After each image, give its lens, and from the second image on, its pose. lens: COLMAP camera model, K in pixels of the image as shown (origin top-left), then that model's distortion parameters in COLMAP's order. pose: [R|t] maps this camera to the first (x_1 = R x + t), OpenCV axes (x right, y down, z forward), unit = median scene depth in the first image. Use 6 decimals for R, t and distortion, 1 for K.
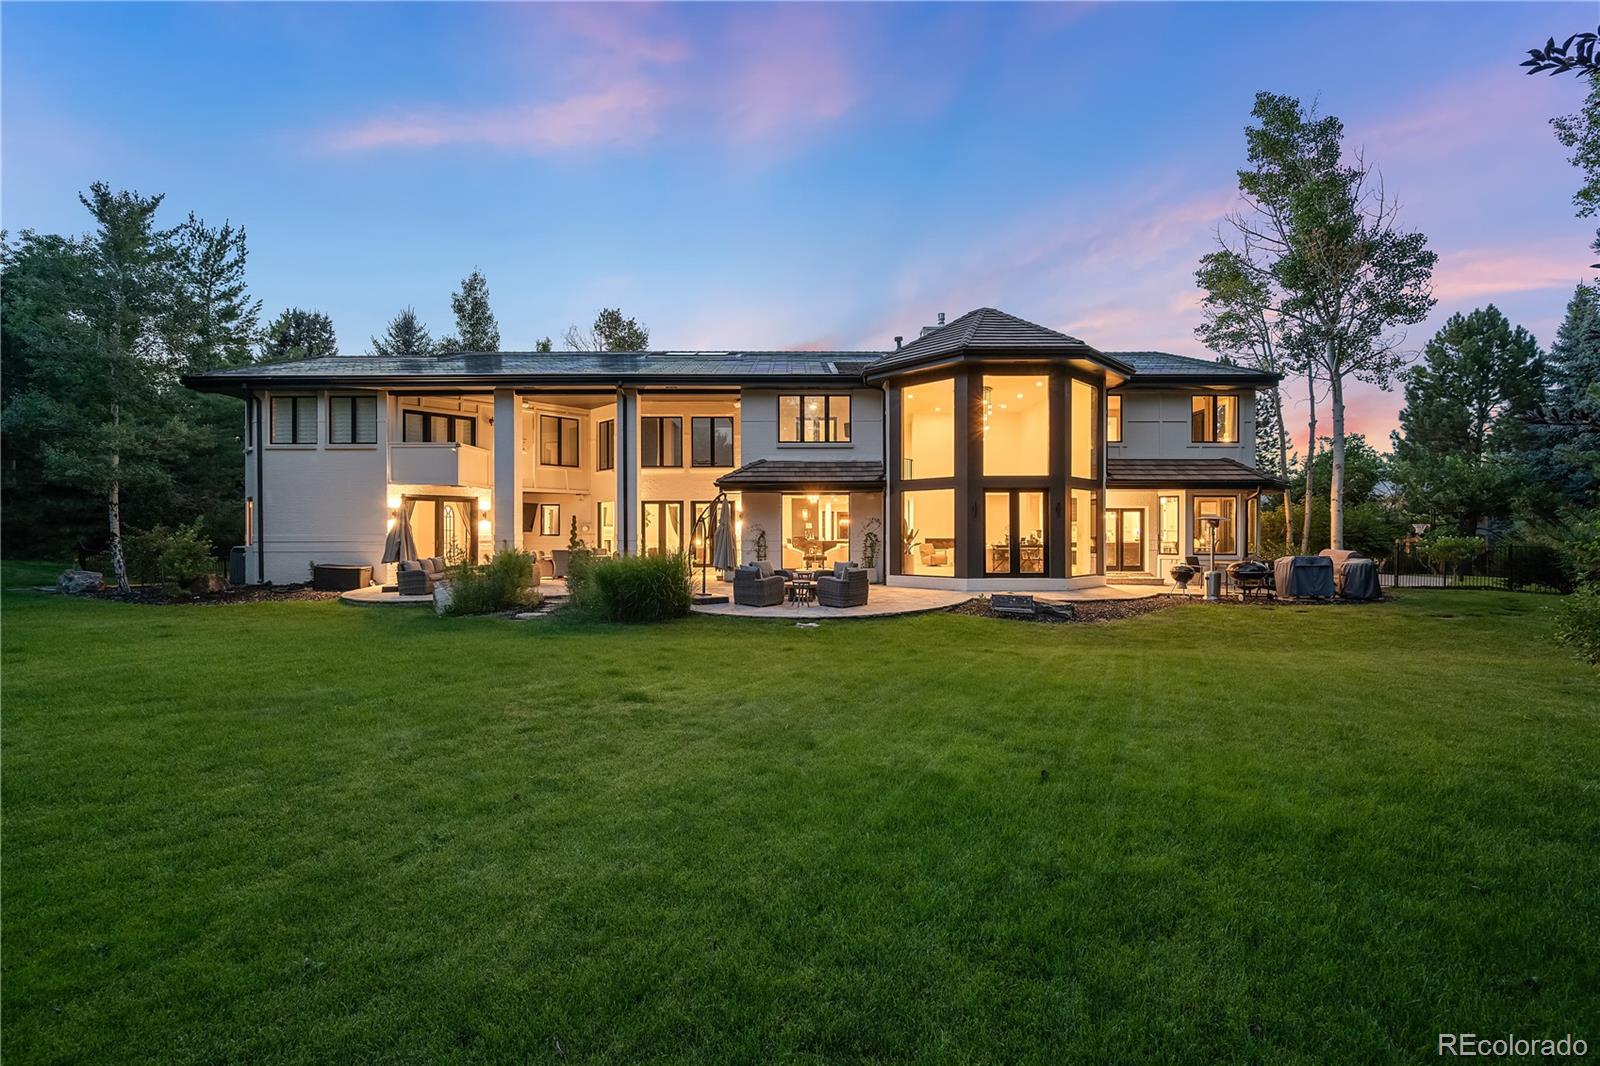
lens RADIAL K [[689.1, 0, 797.0], [0, 689.1, 534.5], [0, 0, 1]] dist [-0.002215, -0.000145]
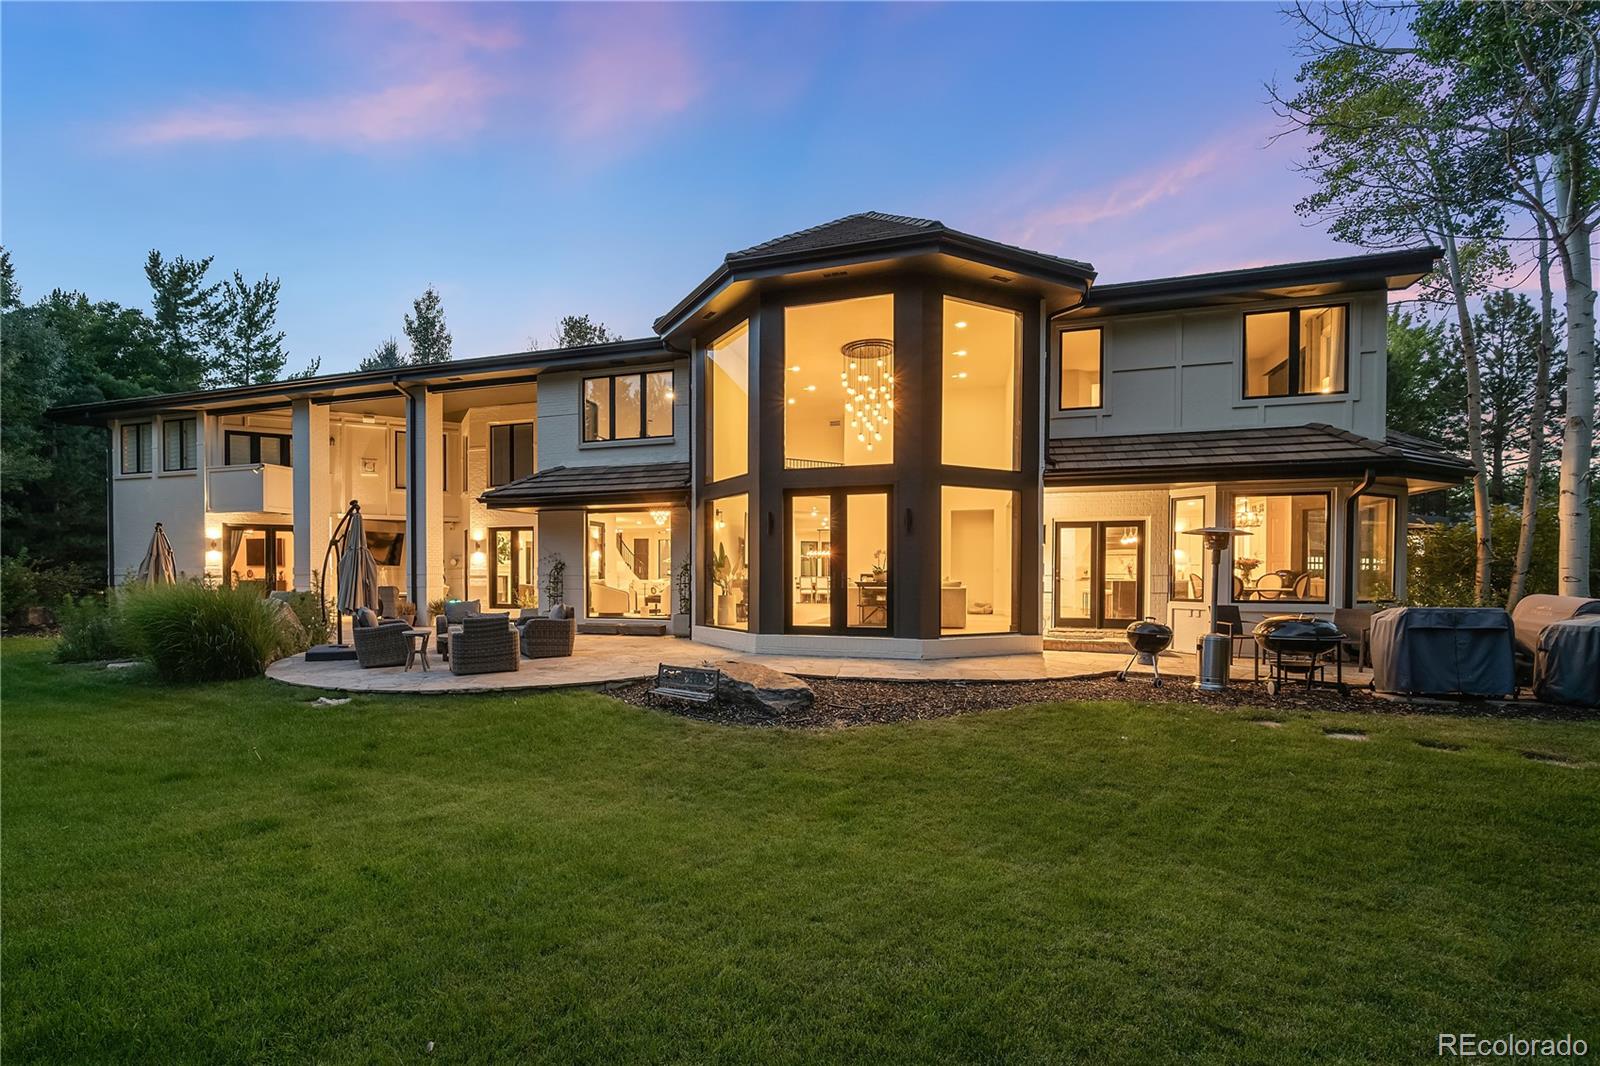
lens RADIAL K [[687.5, 0, 819.2], [0, 687.5, 579.0], [0, 0, 1]] dist [0.000701, 0.000133]
pose [[0.944633, 0.002991, -0.328115, 0.469787], [-0.002692, 0.999995, 0.001366, 0.011827], [0.328118, -0.000407, 0.944637, 0.397796]]
